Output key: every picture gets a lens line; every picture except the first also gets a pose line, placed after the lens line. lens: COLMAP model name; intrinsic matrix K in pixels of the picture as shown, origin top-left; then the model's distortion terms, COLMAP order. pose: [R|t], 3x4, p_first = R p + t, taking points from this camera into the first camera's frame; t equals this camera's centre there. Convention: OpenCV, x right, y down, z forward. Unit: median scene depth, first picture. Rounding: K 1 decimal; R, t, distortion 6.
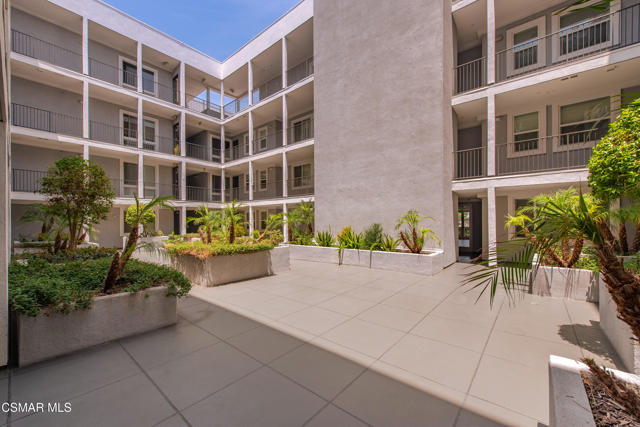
lens RADIAL K [[254.1, 0, 317.5], [0, 254.1, 219.9], [0, 0, 1]] dist [0.016136, -0.005246]
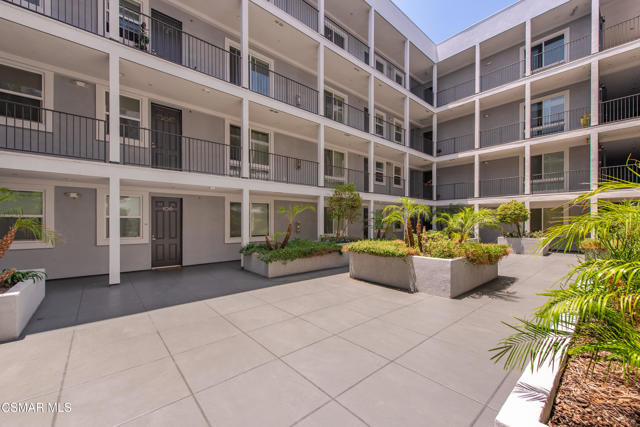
lens RADIAL K [[254.1, 0, 318.0], [0, 254.1, 218.4], [0, 0, 1]] dist [0.016136, -0.005246]
pose [[-0.158372, -0.005639, -0.987363, 0.338959], [0.008851, 0.999935, -0.007130, -0.001528], [0.987340, -0.009869, -0.158312, 0.459068]]
